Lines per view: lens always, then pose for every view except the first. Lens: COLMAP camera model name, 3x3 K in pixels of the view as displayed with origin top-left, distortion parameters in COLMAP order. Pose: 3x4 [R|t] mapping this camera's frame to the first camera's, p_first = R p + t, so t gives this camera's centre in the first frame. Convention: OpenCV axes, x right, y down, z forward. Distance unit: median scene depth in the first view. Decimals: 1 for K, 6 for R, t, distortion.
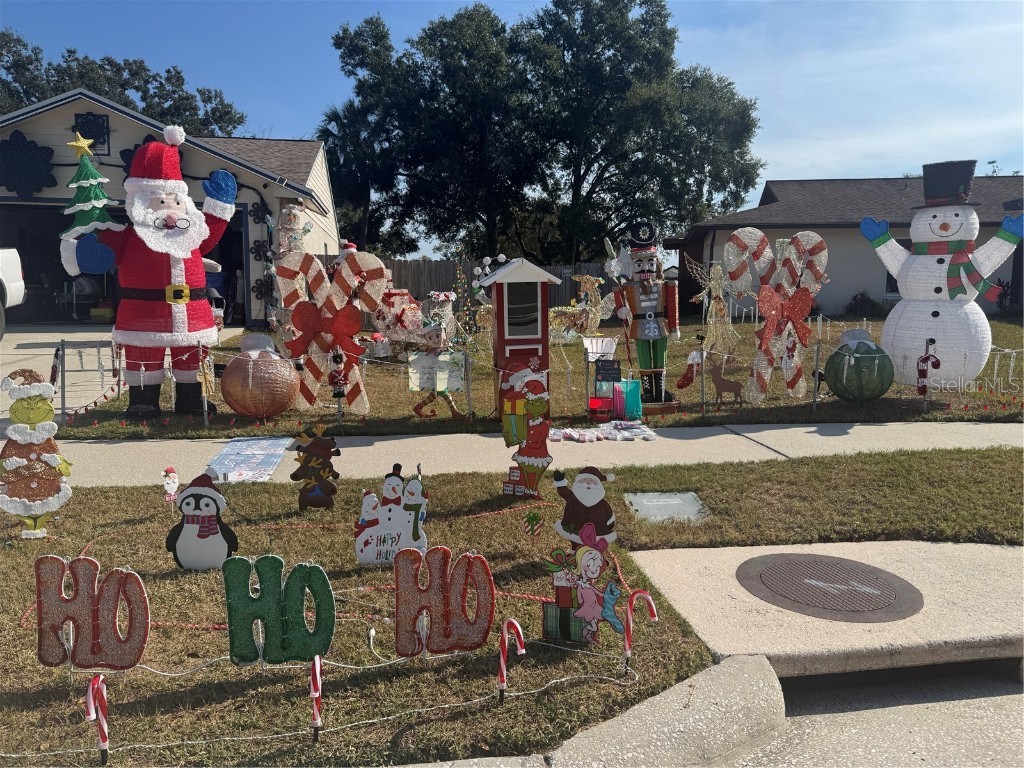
lens RADIAL K [[721.9, 0, 518.4], [0, 721.9, 380.7], [0, 0, 1]] dist [0.088586, -0.132883]
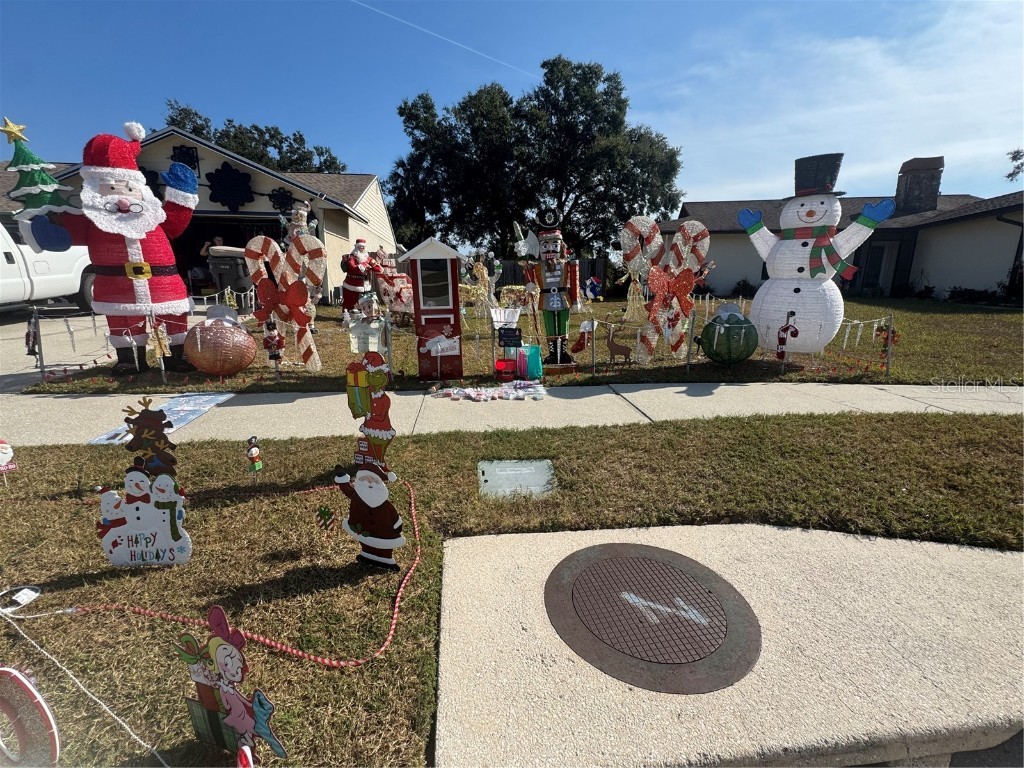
lens RADIAL K [[441.0, 0, 512.0], [0, 441.0, 384.0], [0, 0, 1]] dist [-0.002464, -0.000534]
pose [[0.998988, 0.011114, -0.043587, 0.150466], [-0.006445, 0.994363, 0.105838, -0.013686], [0.044518, -0.105450, 0.993428, 0.271438]]
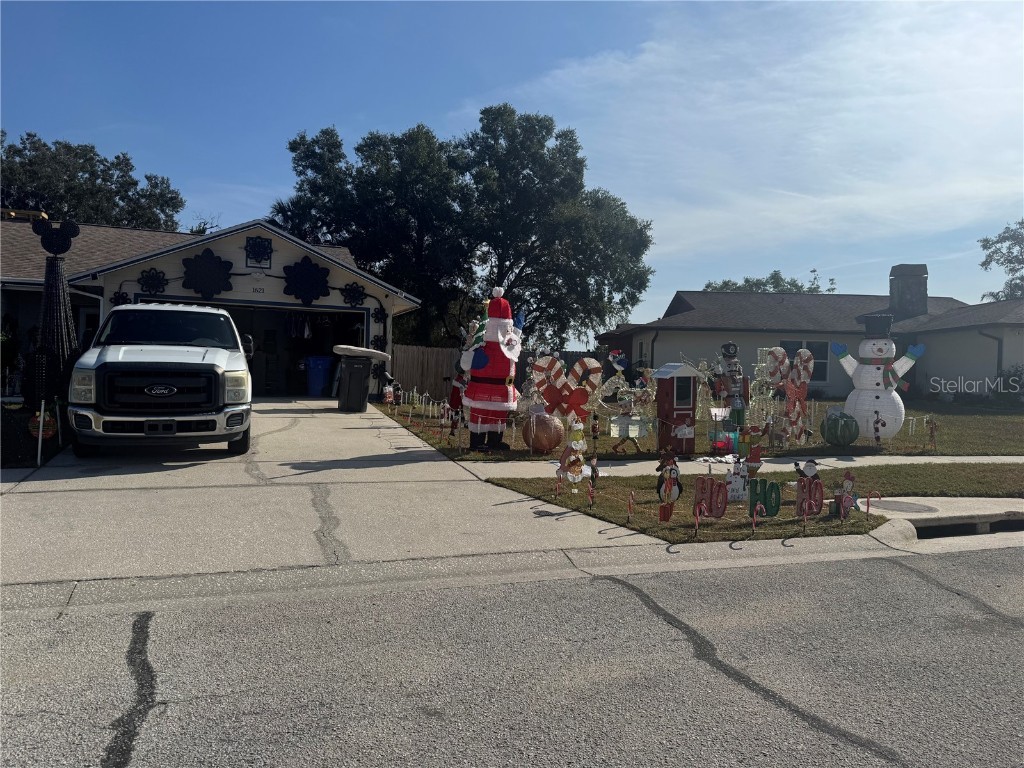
lens RADIAL K [[718.3, 0, 507.3], [0, 718.3, 391.6], [0, 0, 1]] dist [0.095546, -0.130914]
pose [[0.981841, 0.013860, 0.189197, -0.718167], [0.003137, 0.996005, -0.089241, 0.056874], [-0.189678, 0.088214, 0.977876, -0.636458]]
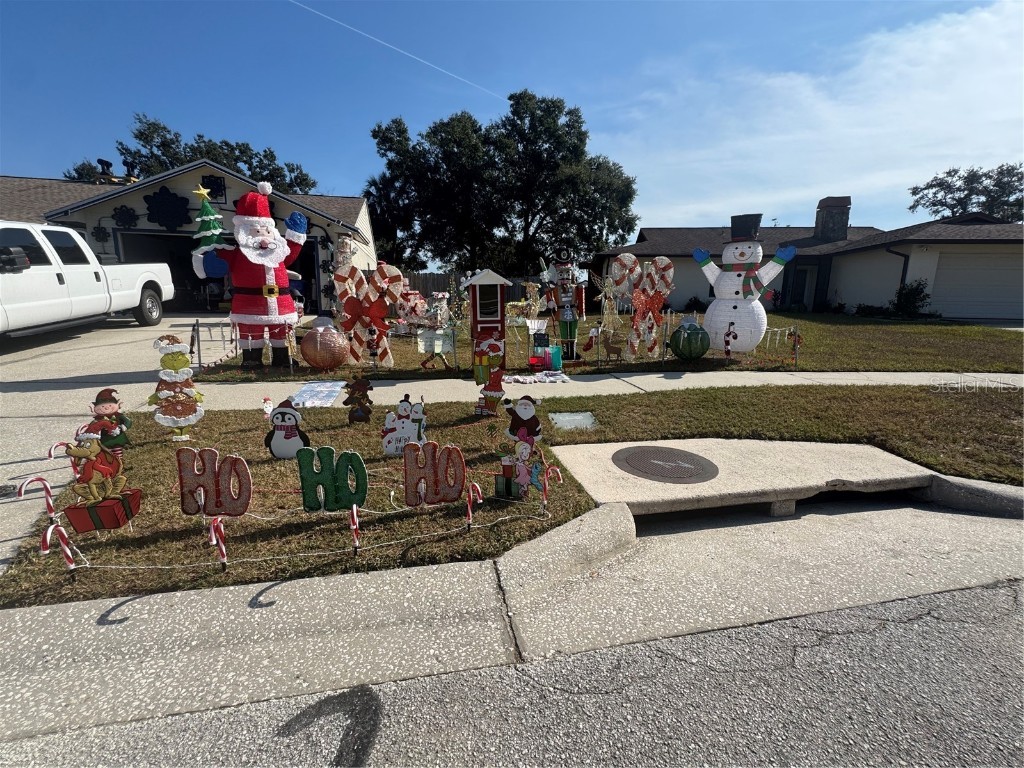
lens RADIAL K [[441.4, 0, 513.4], [0, 441.4, 384.0], [0, 0, 1]] dist [-0.003262, -0.000531]
pose [[0.998723, -0.002844, 0.050435, 0.010559], [-0.000937, 0.997199, 0.074788, 0.009924], [-0.050507, -0.074740, 0.995923, 0.004305]]
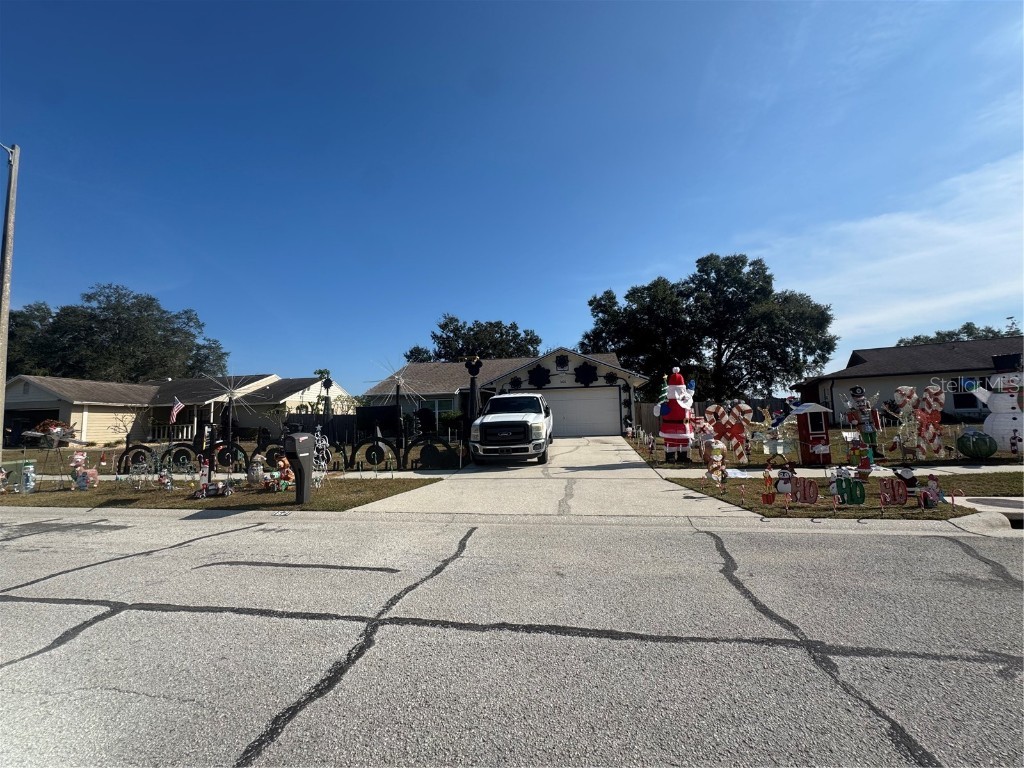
lens RADIAL K [[413.0, 0, 512.0], [0, 413.0, 384.0], [0, 0, 1]] dist [-0.001418, -0.000045]
pose [[0.946462, -0.063506, -0.316507, -0.535766], [-0.002804, 0.978804, -0.204778, 0.075918], [0.322803, 0.194703, 0.926223, -0.769701]]
